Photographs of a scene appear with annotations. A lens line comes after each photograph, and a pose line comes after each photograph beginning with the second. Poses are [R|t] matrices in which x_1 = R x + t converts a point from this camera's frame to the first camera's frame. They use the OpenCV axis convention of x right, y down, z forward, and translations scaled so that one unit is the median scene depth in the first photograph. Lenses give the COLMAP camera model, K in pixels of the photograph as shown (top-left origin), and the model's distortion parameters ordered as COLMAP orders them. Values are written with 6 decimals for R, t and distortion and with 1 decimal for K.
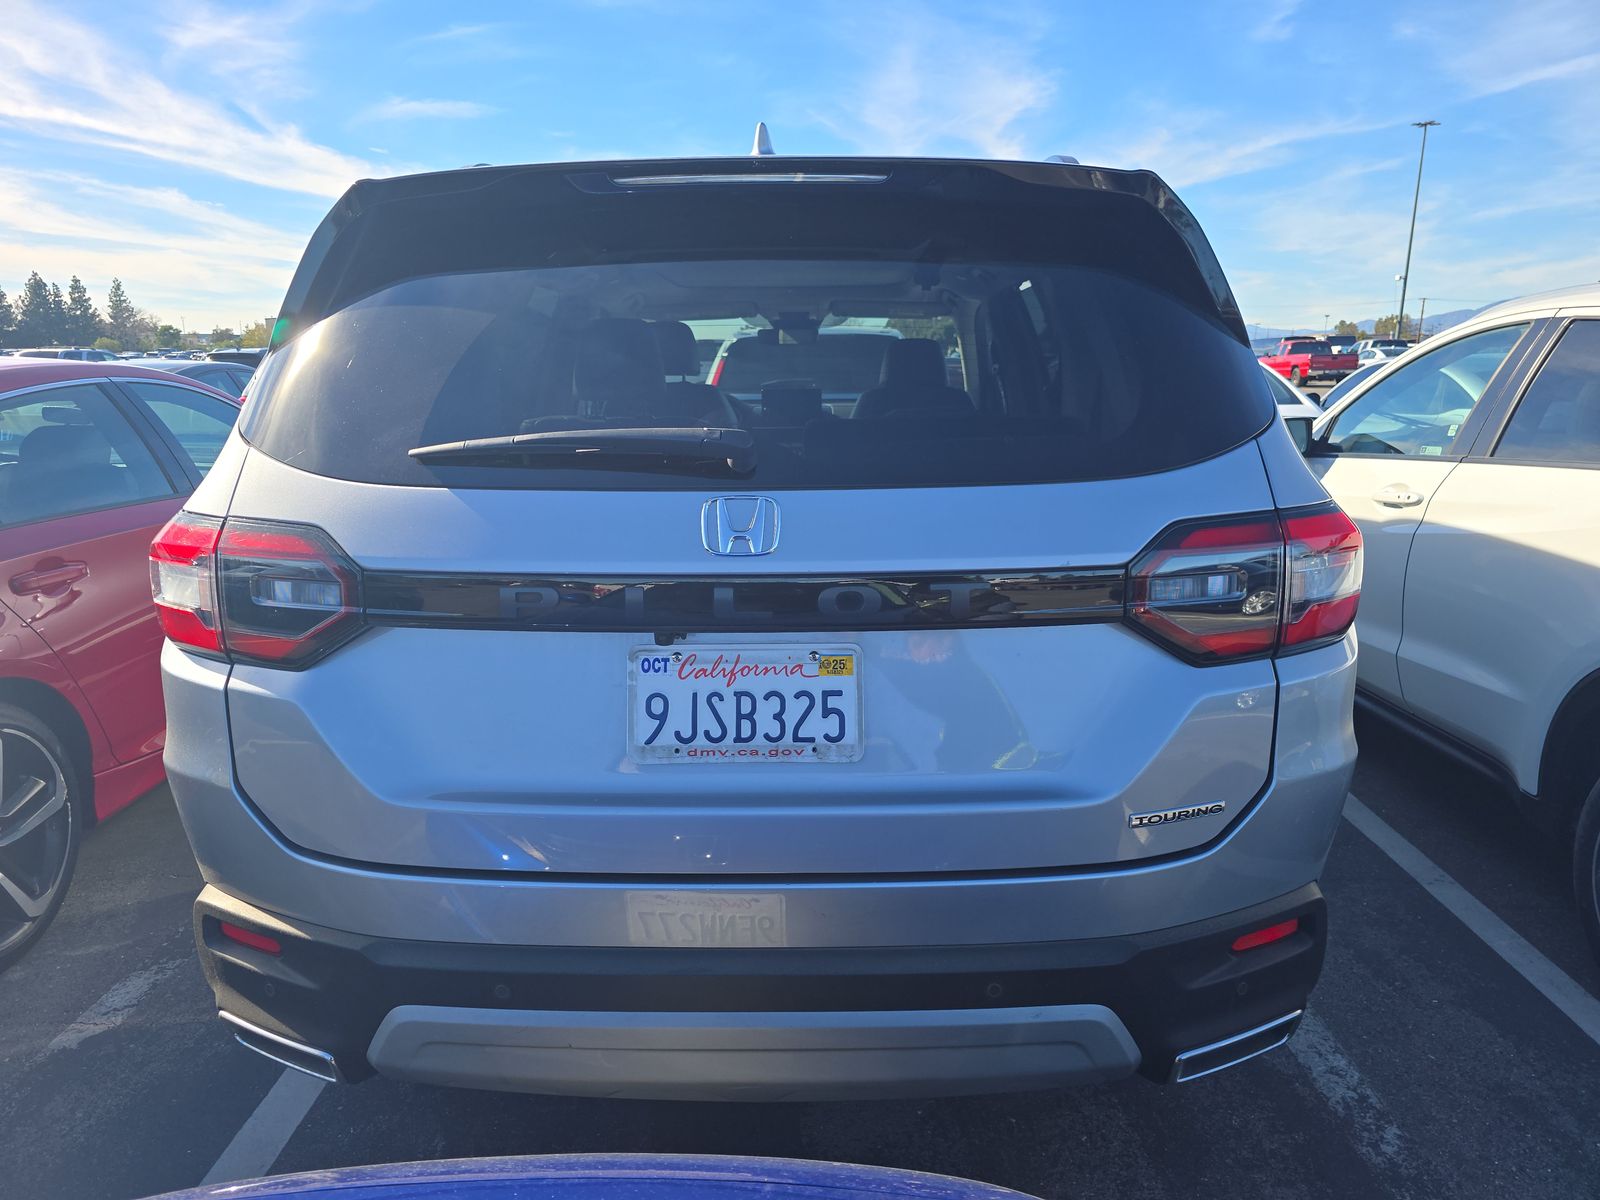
lens RADIAL K [[1083.1, 0, 796.0], [0, 1083.1, 601.4], [0, 0, 1]] dist [0.040561, -0.052303]
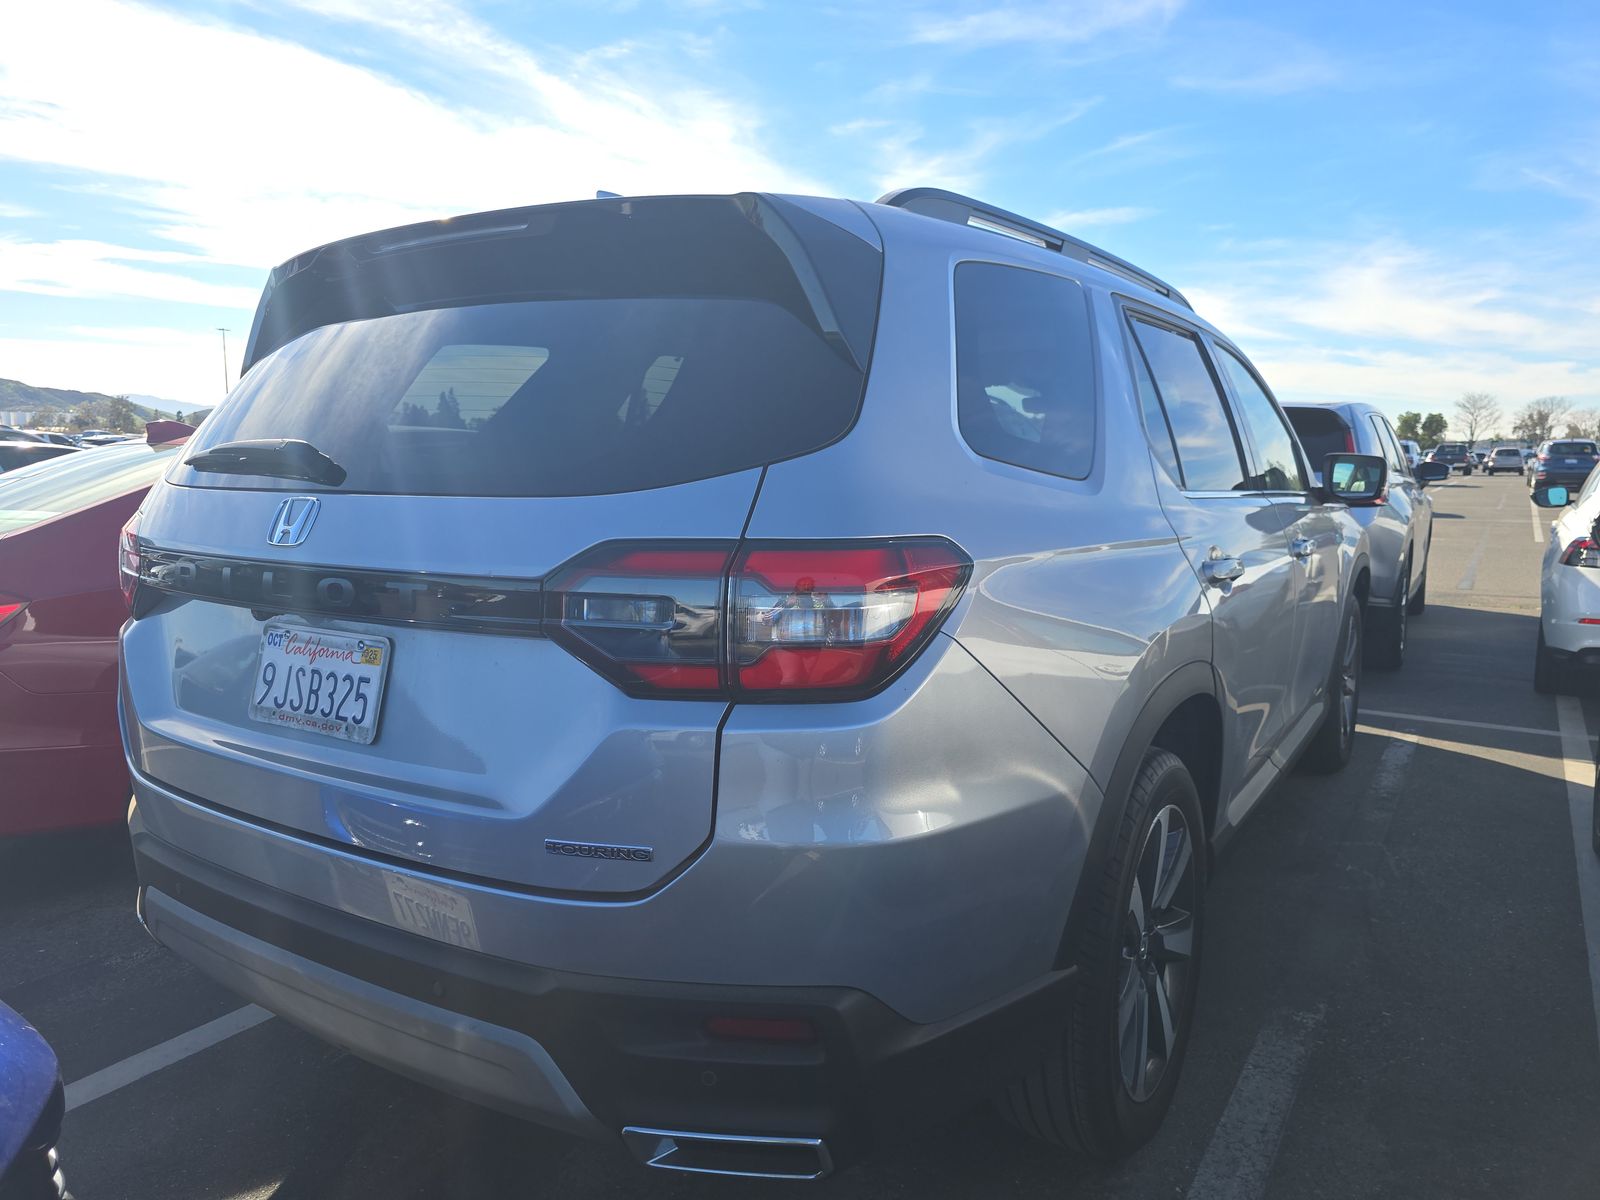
lens RADIAL K [[1083.1, 0, 798.7], [0, 1083.1, 601.0], [0, 0, 1]] dist [0.040561, -0.052303]
pose [[0.840684, 0.074365, -0.536395, 0.998562], [-0.119233, 0.991637, -0.049393, 0.006431], [0.528236, 0.105480, 0.842520, 0.285554]]
